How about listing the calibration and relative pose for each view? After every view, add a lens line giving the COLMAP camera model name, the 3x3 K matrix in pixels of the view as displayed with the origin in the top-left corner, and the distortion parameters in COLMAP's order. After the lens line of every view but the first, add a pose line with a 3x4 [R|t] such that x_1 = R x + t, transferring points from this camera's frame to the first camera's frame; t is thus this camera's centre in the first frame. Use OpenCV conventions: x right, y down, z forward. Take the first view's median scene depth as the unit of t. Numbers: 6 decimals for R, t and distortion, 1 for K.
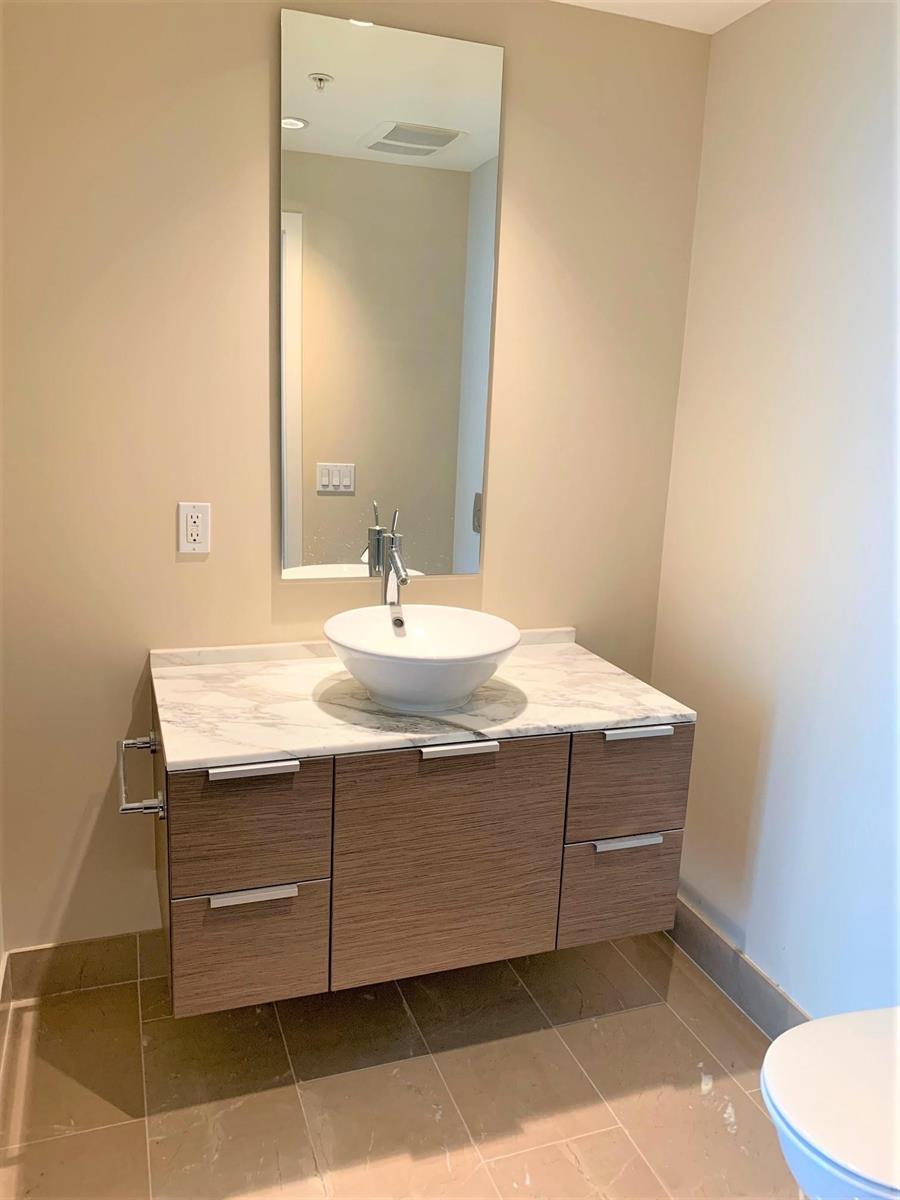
lens RADIAL K [[934.7, 0, 450.0], [0, 934.7, 600.0], [0, 0, 1]] dist [0.047466, -0.004190]
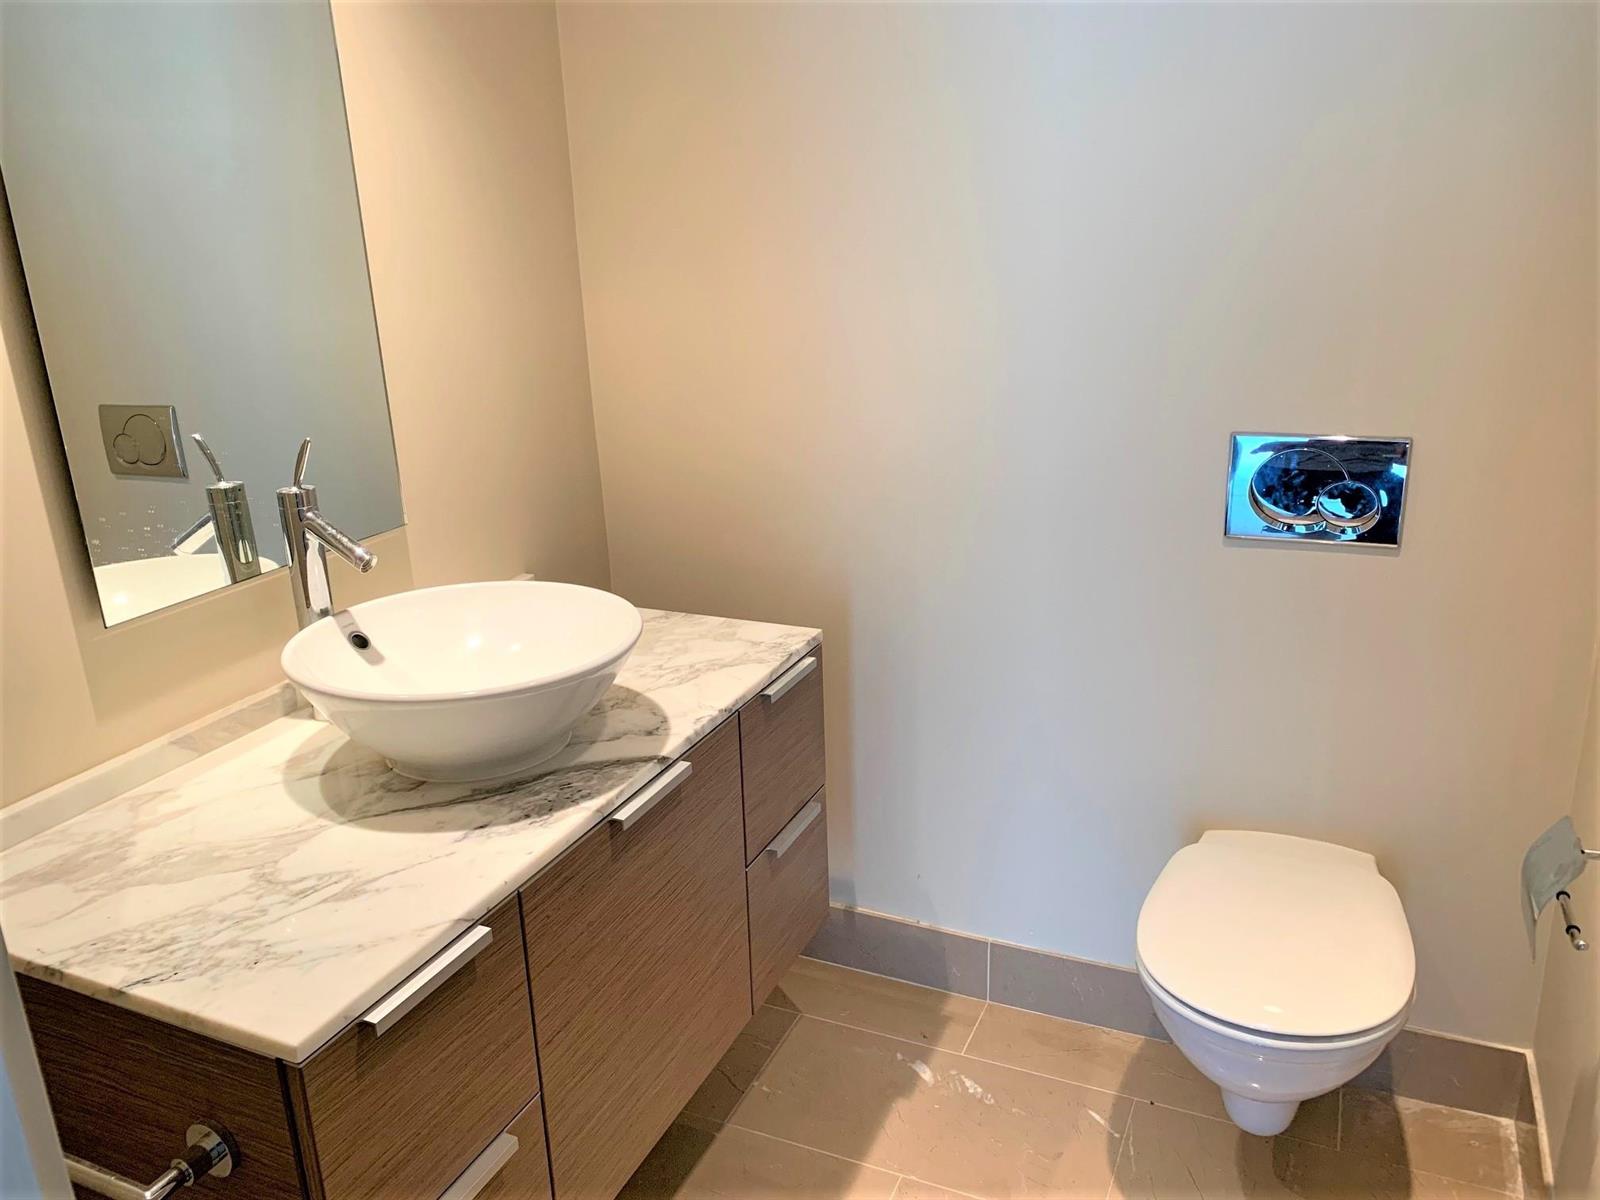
lens RADIAL K [[1245.6, 0, 799.4], [0, 1245.6, 627.4], [0, 0, 1]] dist [0.138302, -0.376006]
pose [[0.698170, -0.297455, 0.651213, -0.393083], [0.224561, 0.954685, 0.195318, -0.077775], [-0.679802, 0.009871, 0.733329, 0.304477]]
